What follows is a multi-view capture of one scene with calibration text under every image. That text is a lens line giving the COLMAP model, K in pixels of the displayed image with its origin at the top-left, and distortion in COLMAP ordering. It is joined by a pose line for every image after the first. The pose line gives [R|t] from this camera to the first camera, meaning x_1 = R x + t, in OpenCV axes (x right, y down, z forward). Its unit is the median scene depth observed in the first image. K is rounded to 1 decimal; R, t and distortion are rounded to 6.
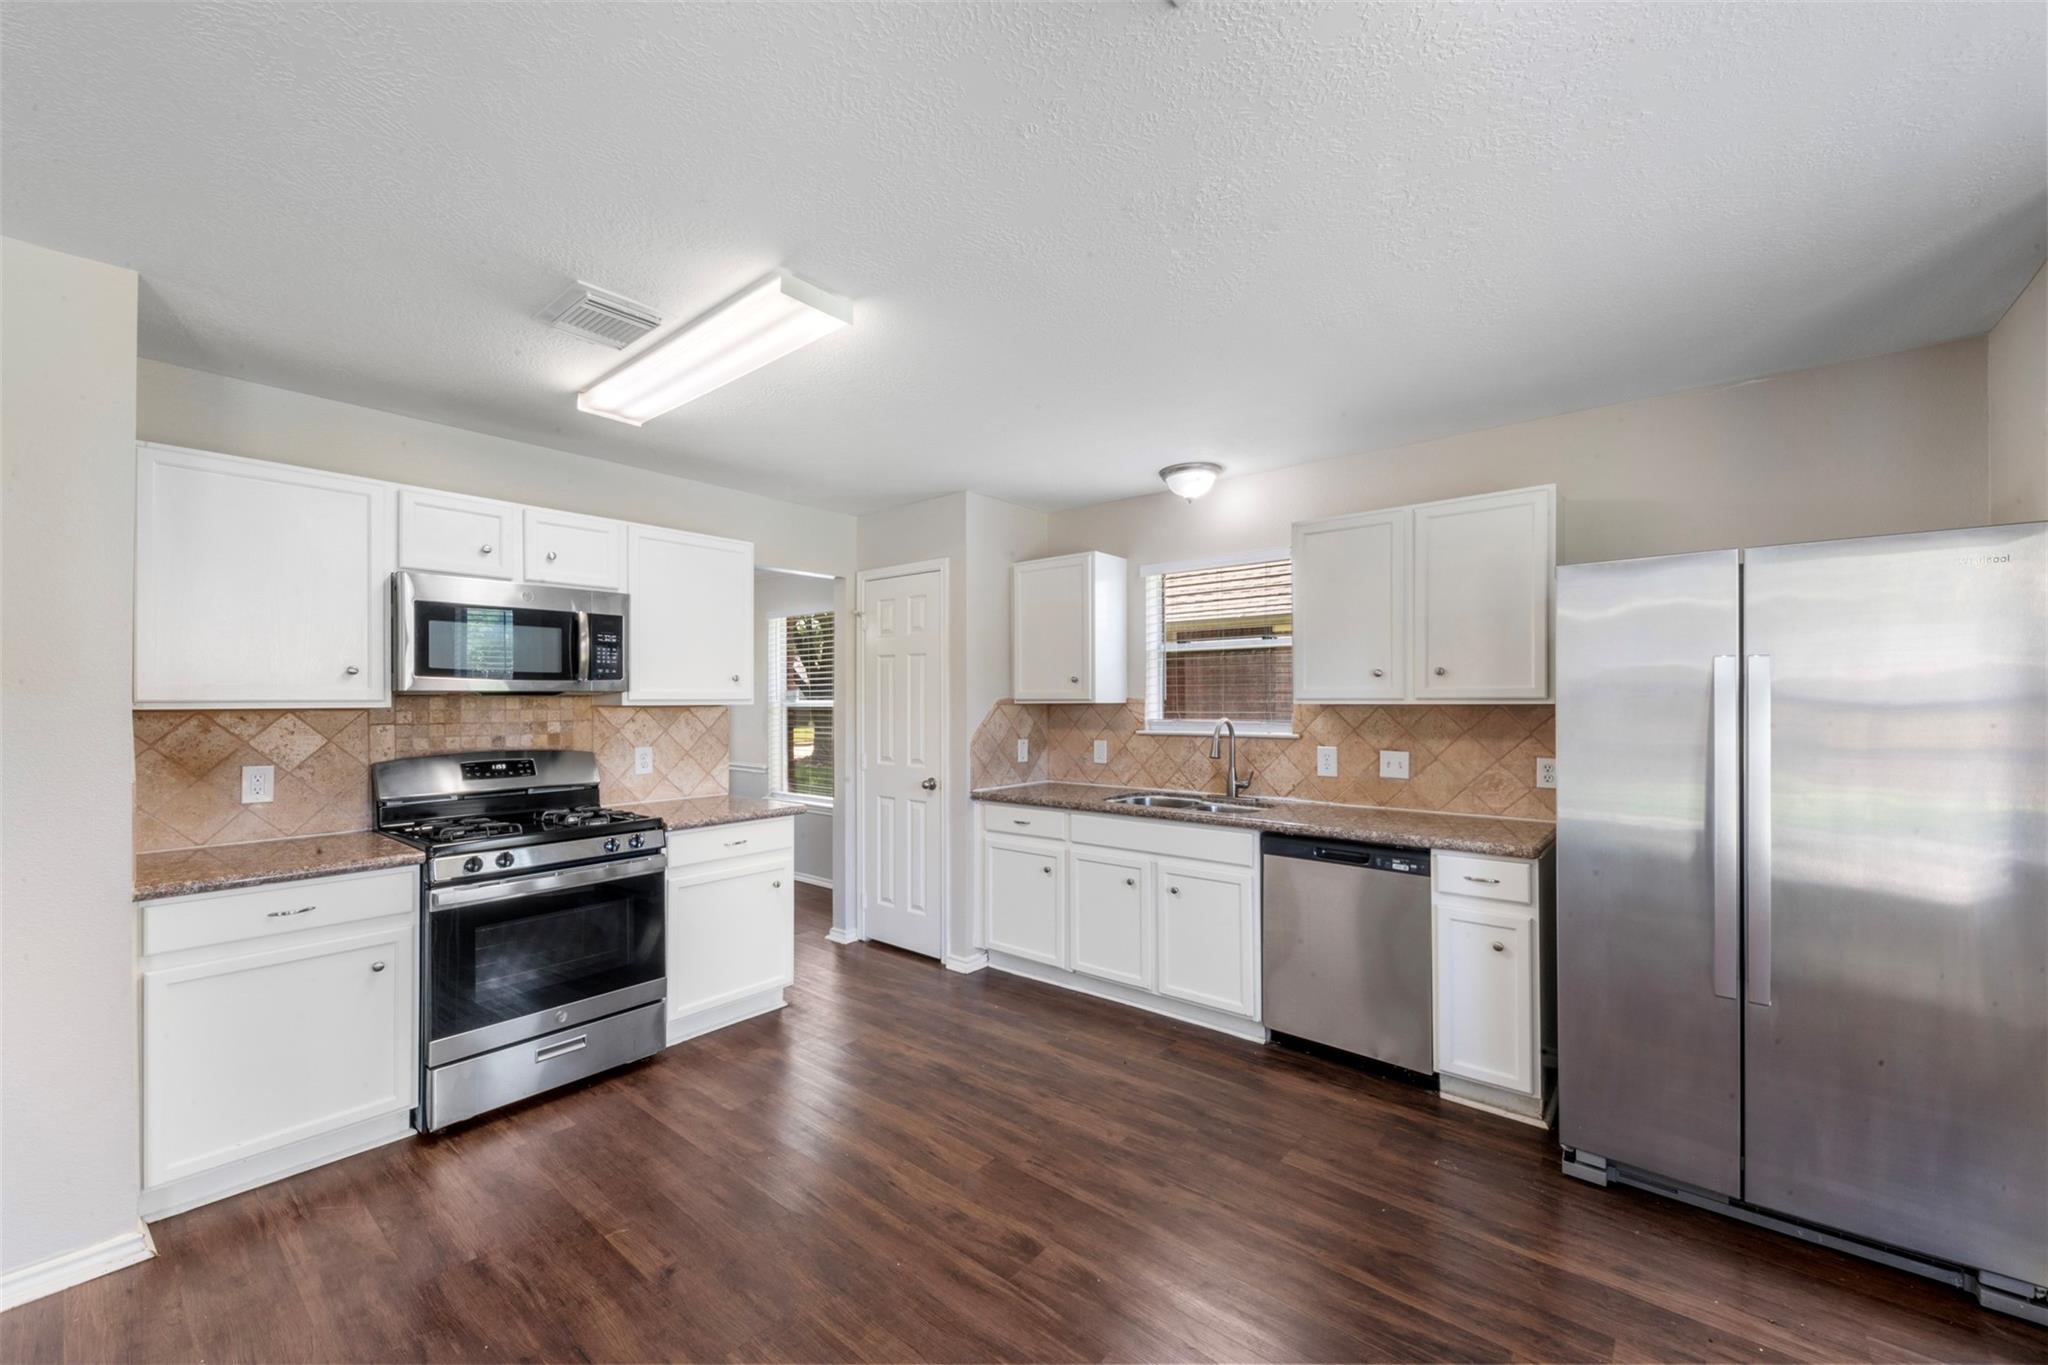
lens RADIAL K [[803.1, 0, 1020.5], [0, 803.1, 689.7], [0, 0, 1]] dist [0.001565, -0.001447]
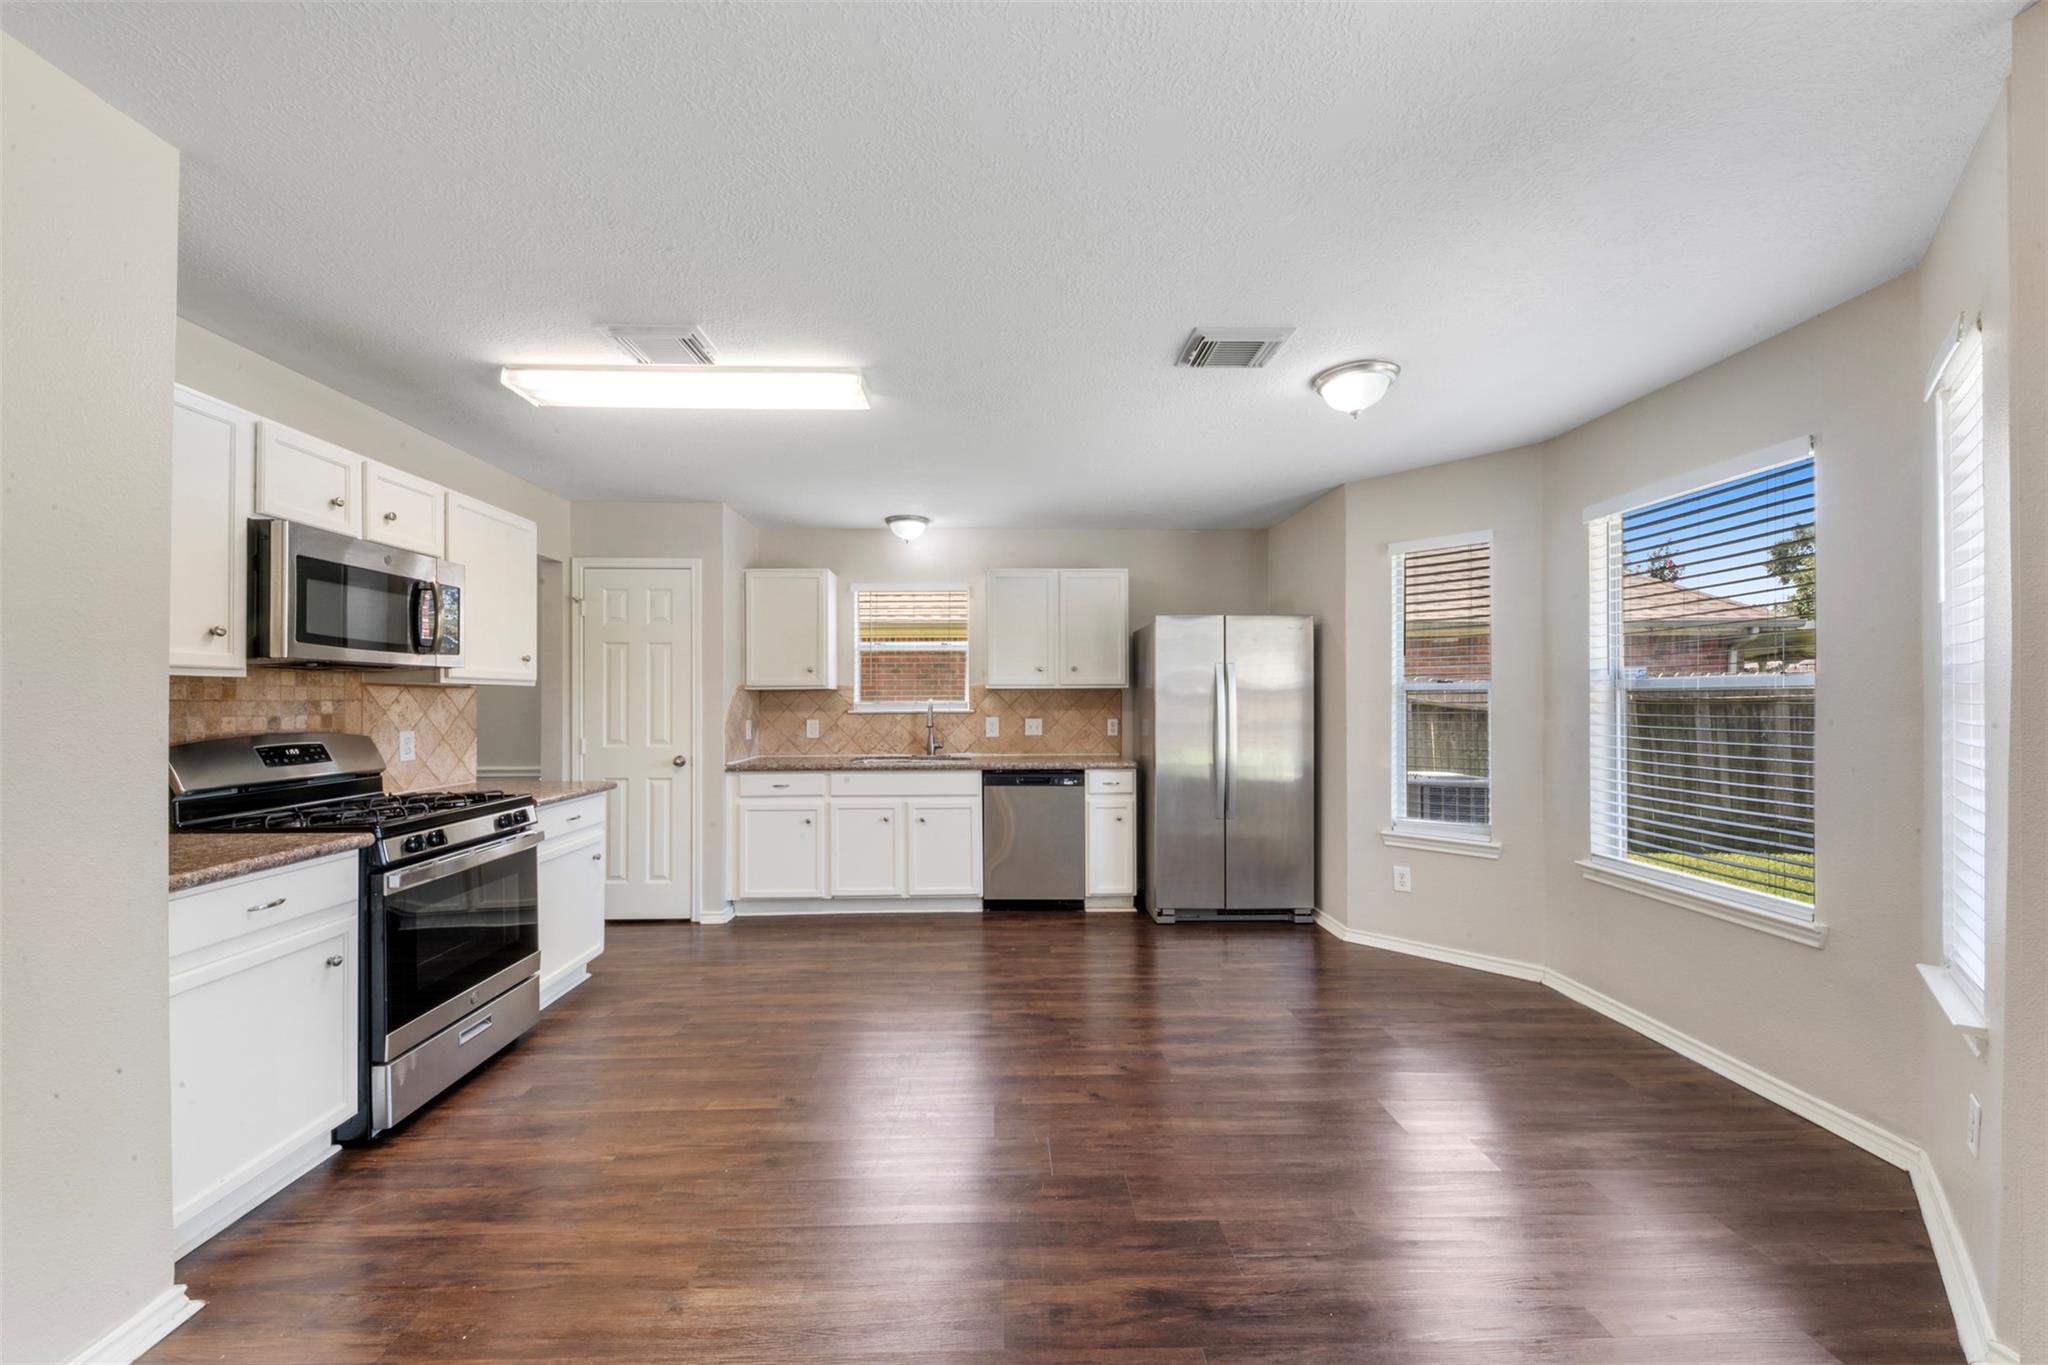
lens RADIAL K [[758.2, 0, 1024.5], [0, 758.2, 690.3], [0, 0, 1]] dist [-0.001085, -0.000238]
pose [[0.740160, 0.007641, 0.672387, -0.556235], [-0.005892, 0.999971, -0.004879, 0.026879], [-0.672405, -0.000350, 0.740184, -0.106776]]
